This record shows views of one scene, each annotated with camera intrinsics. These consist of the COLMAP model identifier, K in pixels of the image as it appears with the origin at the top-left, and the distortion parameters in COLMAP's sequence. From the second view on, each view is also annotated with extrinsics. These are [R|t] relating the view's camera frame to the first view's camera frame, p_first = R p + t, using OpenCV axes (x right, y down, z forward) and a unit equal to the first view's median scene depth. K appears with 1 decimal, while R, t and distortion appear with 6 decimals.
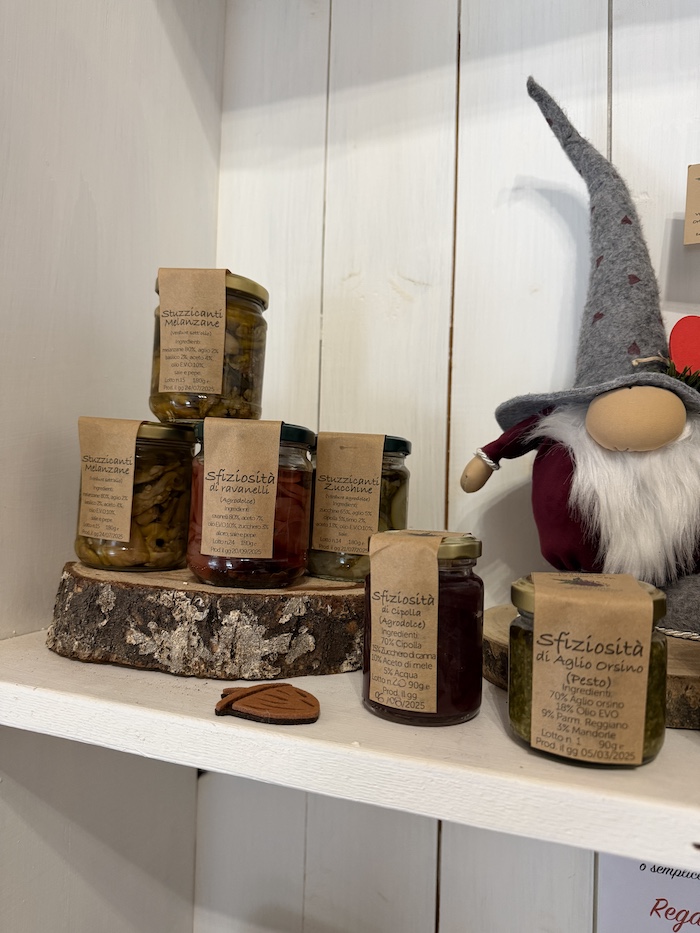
lens RADIAL K [[660.4, 0, 349.7], [0, 660.4, 465.8], [0, 0, 1]] dist [-0.007074, 0.001076]
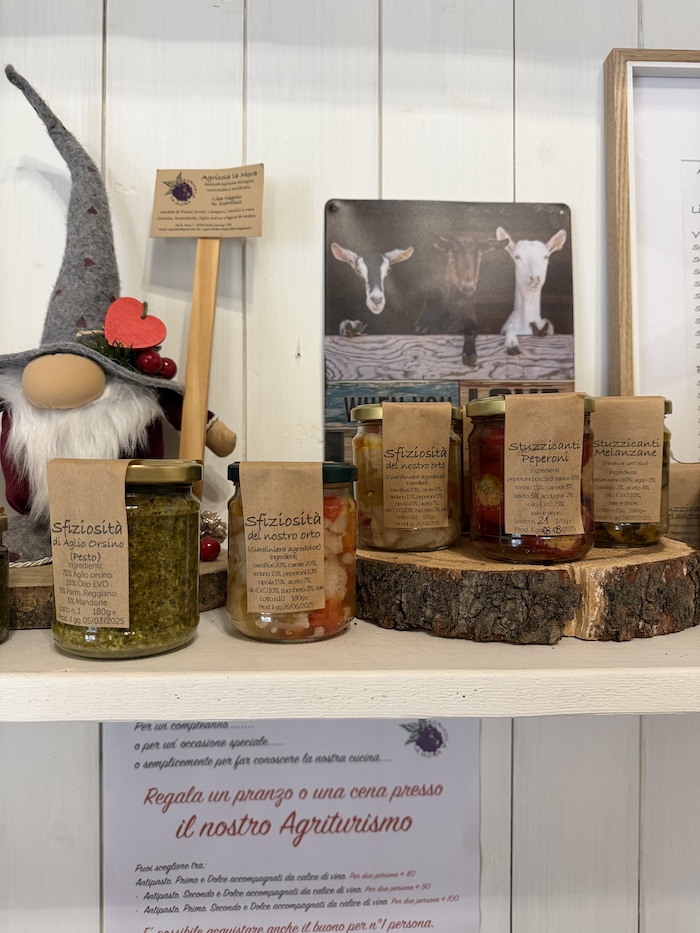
lens RADIAL K [[660.4, 0, 347.7], [0, 660.4, 467.6], [0, 0, 1]] dist [-0.007074, 0.001076]
pose [[0.921522, -0.022470, 0.387674, 0.352366], [0.009128, 0.999302, 0.036223, 0.035356], [-0.388218, -0.029841, 0.921084, -0.227169]]
